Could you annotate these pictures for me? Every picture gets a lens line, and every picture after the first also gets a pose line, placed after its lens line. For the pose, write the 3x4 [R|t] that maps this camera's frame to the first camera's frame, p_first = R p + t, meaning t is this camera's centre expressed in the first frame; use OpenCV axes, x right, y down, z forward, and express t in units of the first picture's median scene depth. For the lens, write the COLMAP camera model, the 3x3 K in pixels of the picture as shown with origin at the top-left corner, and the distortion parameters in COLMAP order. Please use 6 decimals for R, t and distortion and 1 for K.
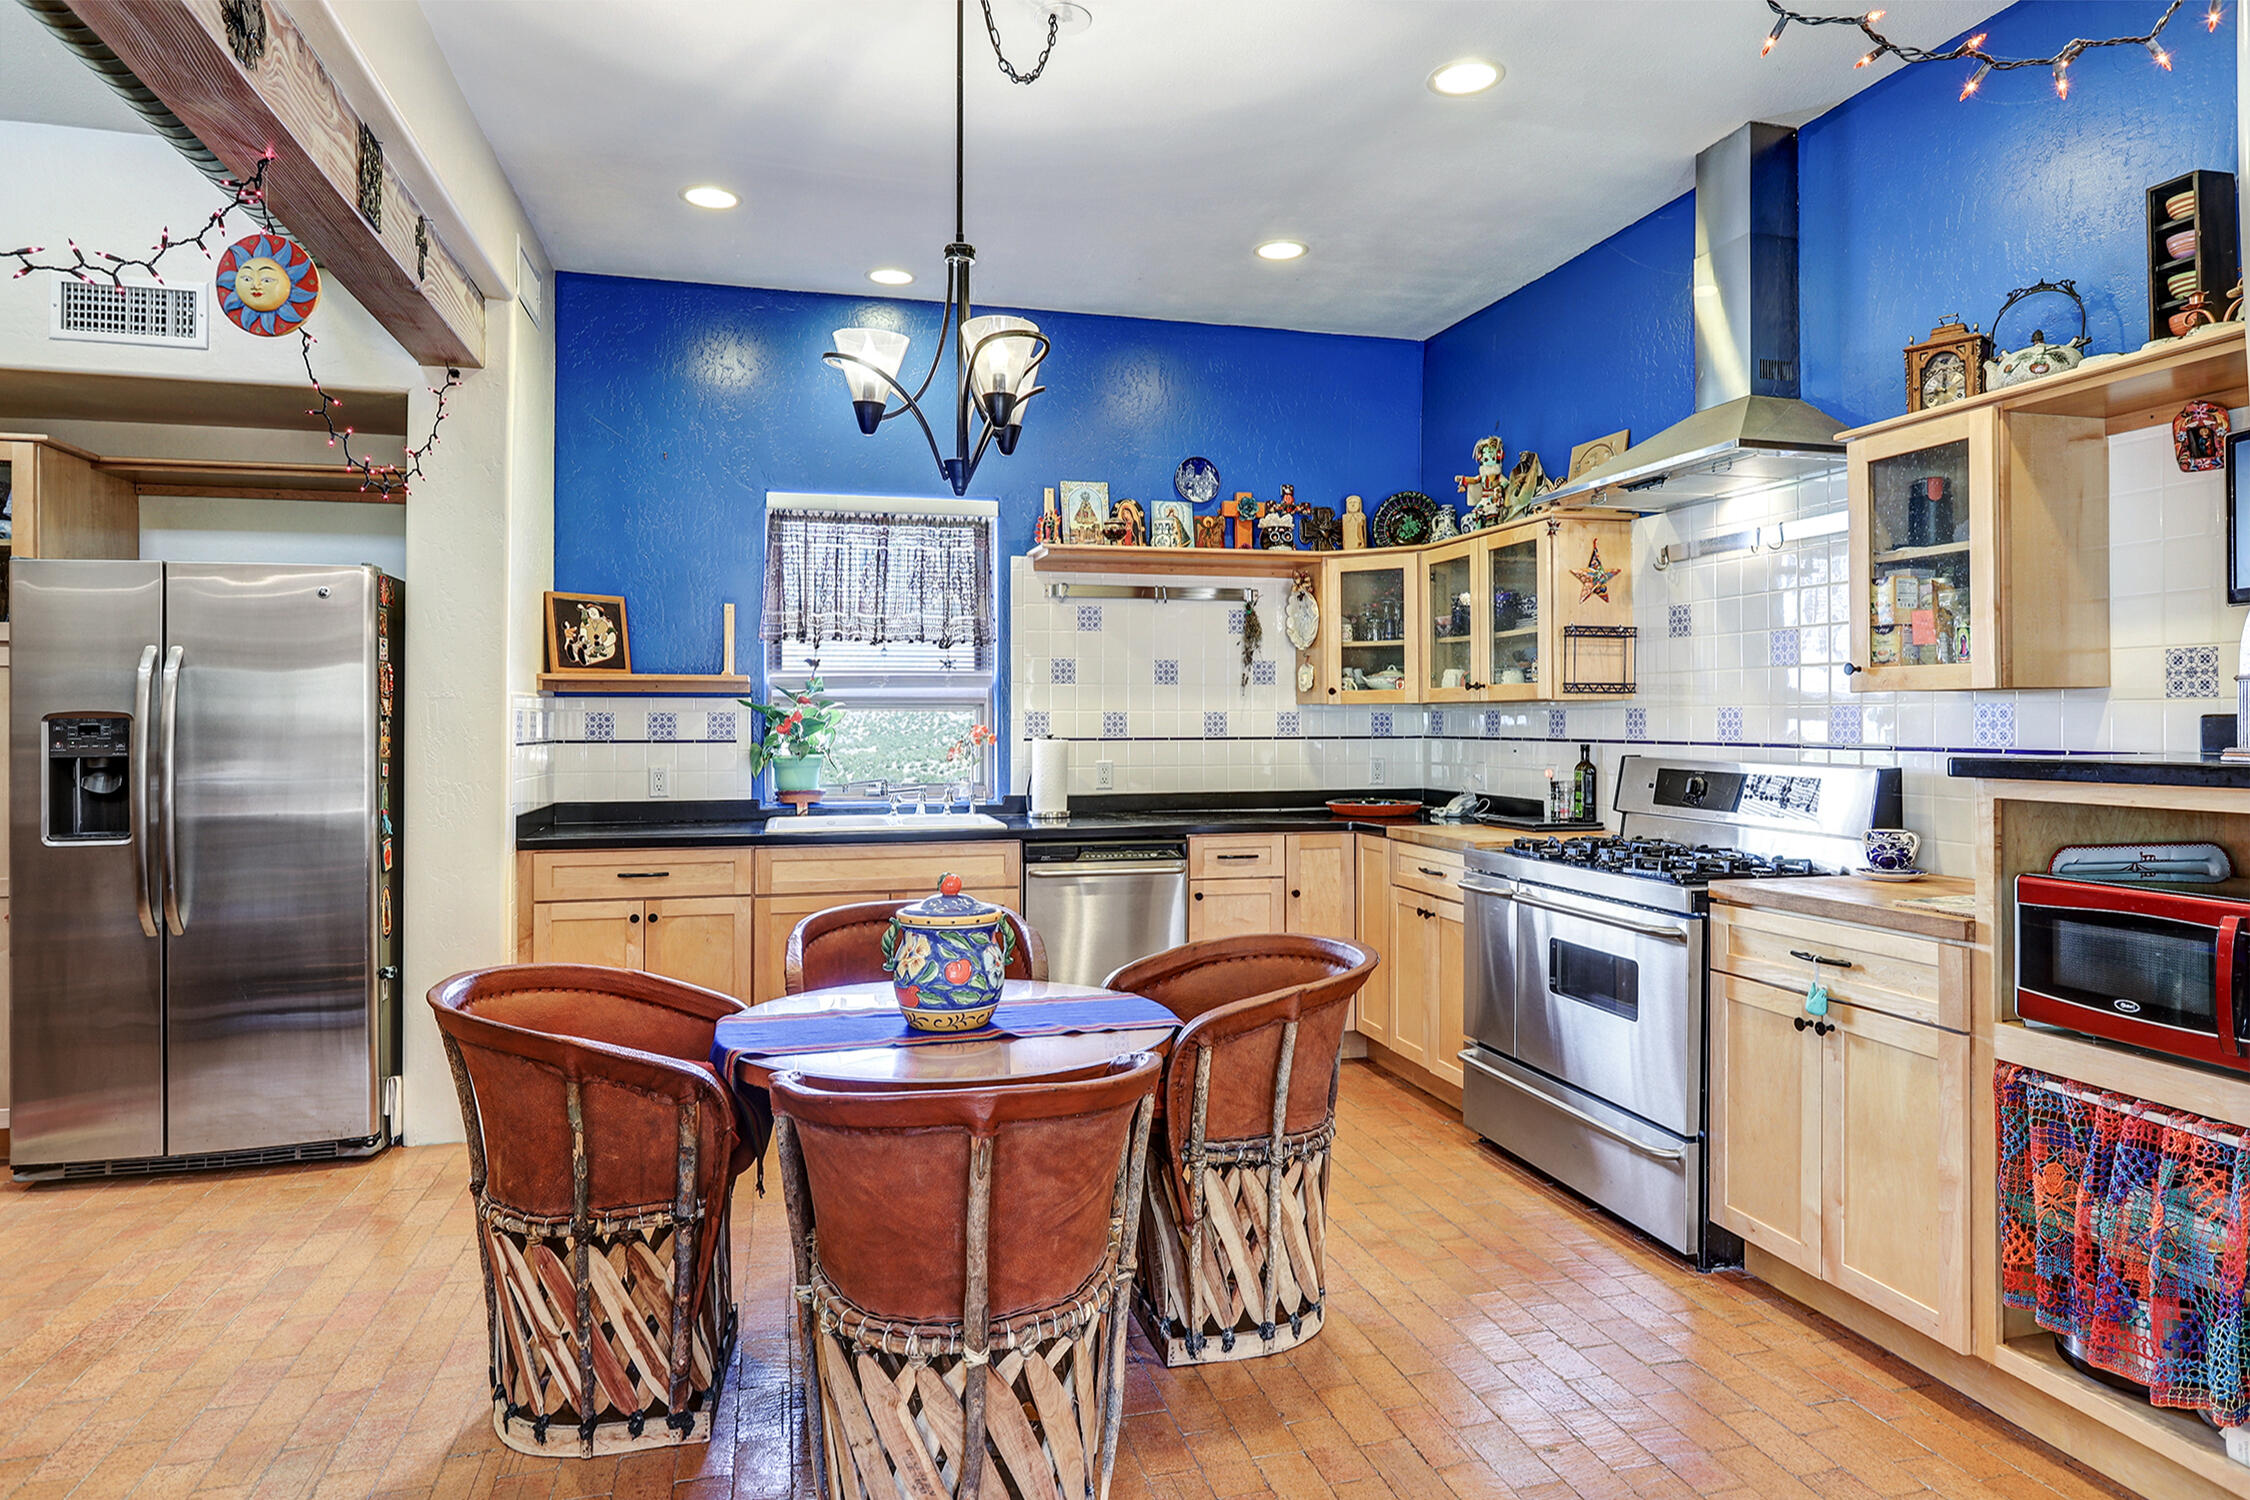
lens RADIAL K [[1265.5, 0, 1124.0], [0, 1265.5, 697.3], [0, 0, 1]] dist [0.000198, 0.000382]
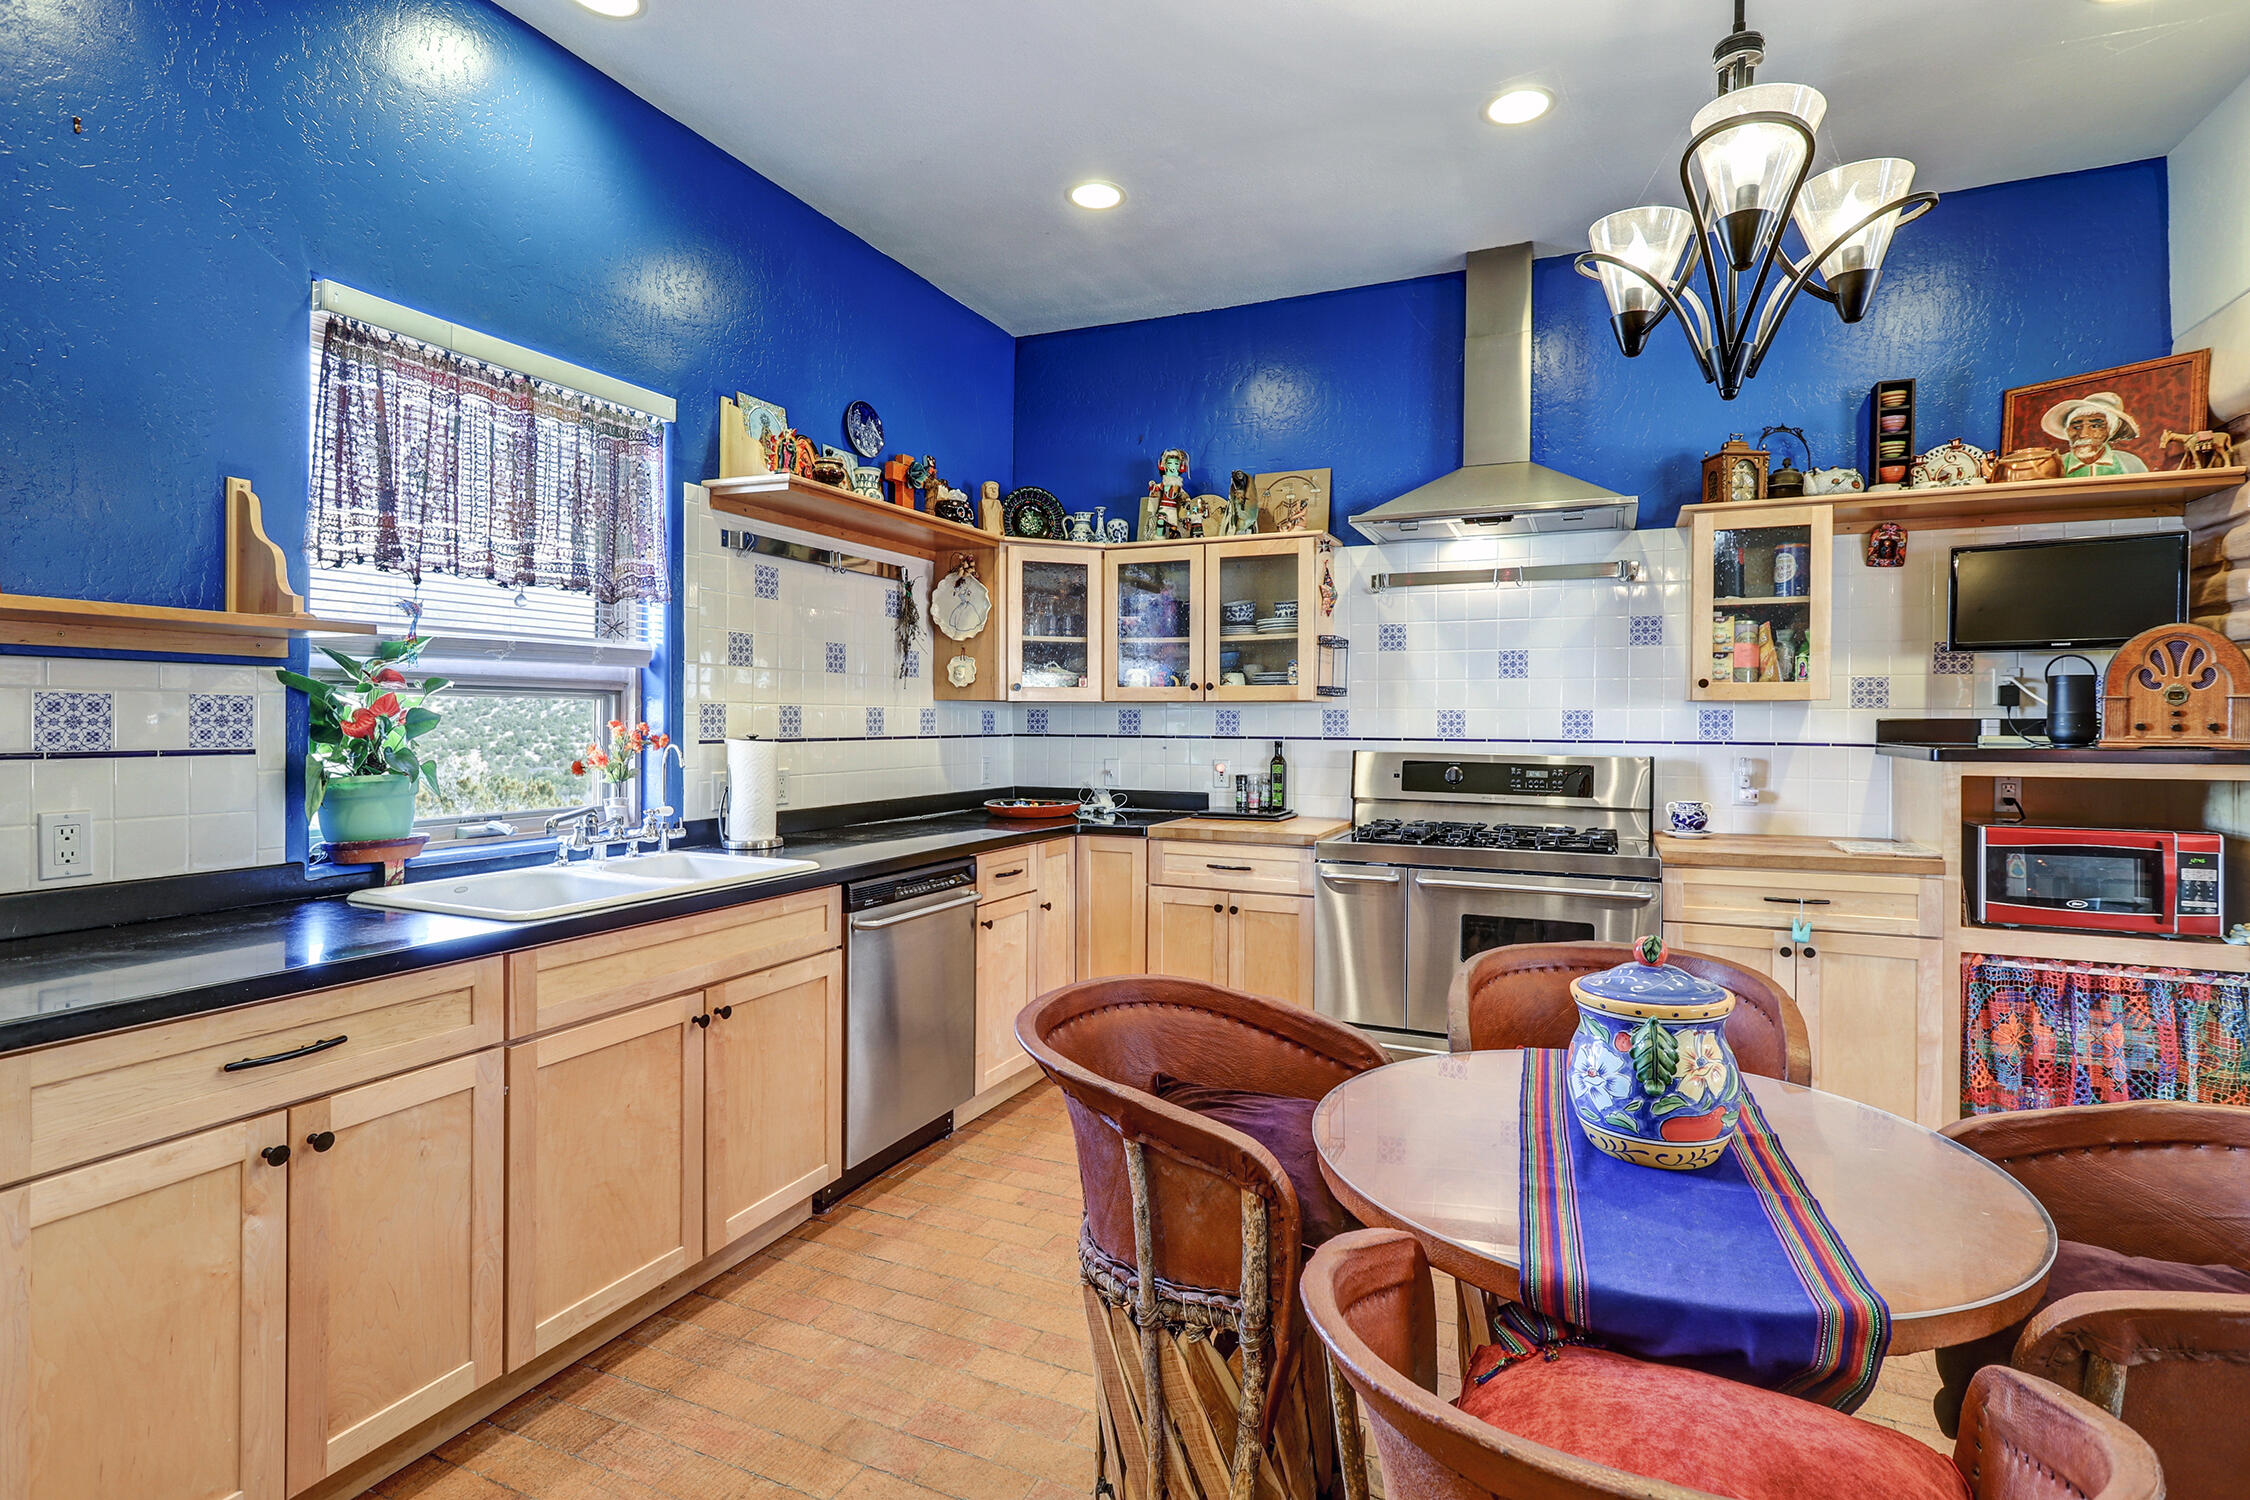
lens RADIAL K [[1065.1, 0, 1124.2], [0, 1065.1, 725.6], [0, 0, 1]] dist [-0.002602, -0.000004]
pose [[0.634706, 0.000696, 0.772753, -0.414610], [-0.019734, 0.999688, 0.015308, 0.010619], [-0.772502, -0.024965, 0.634522, 0.457485]]
